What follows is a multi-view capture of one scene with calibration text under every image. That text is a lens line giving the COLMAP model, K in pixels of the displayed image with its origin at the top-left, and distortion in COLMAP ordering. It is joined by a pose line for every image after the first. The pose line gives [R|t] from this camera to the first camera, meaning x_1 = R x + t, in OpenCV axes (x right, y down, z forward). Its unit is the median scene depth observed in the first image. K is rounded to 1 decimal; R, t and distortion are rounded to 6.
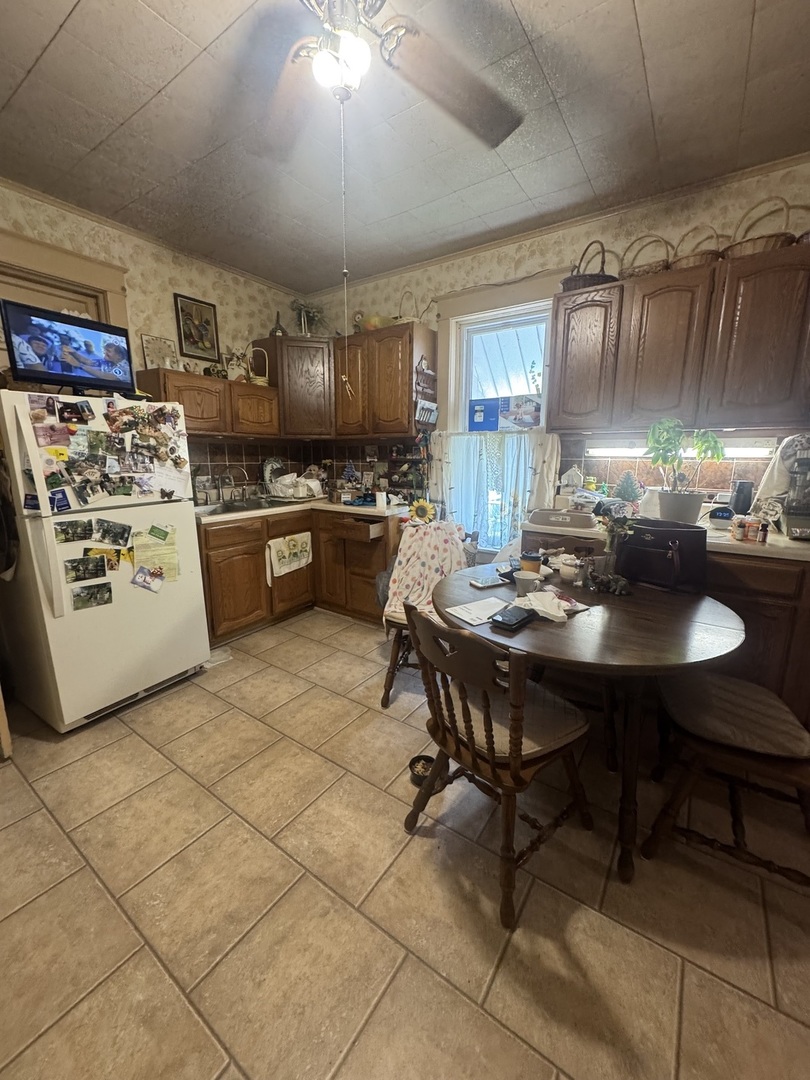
lens RADIAL K [[430.2, 0, 404.1], [0, 430.2, 539.5], [0, 0, 1]] dist [-0.002563, 0.000500]
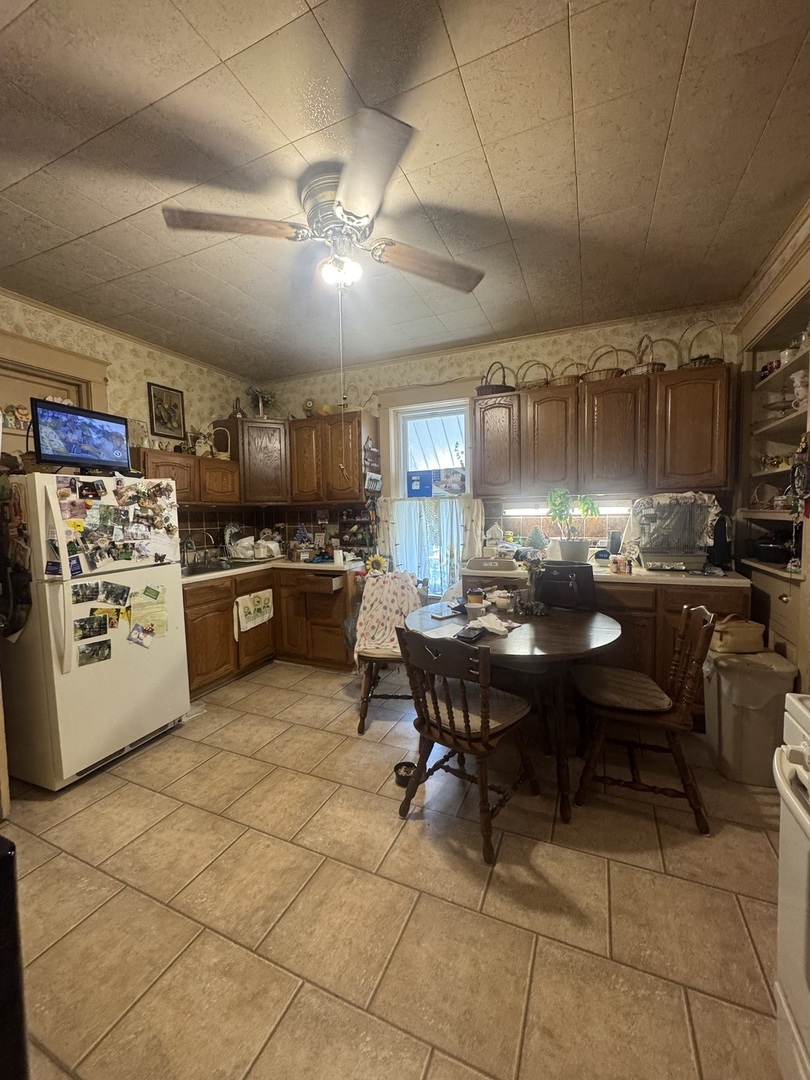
lens RADIAL K [[430.2, 0, 404.9], [0, 430.2, 538.5], [0, 0, 1]] dist [-0.002563, 0.000500]
pose [[0.981943, -0.033202, 0.186239, -0.141917], [0.058812, 0.989272, -0.133725, 0.036408], [-0.179801, 0.142263, 0.973362, -0.243539]]
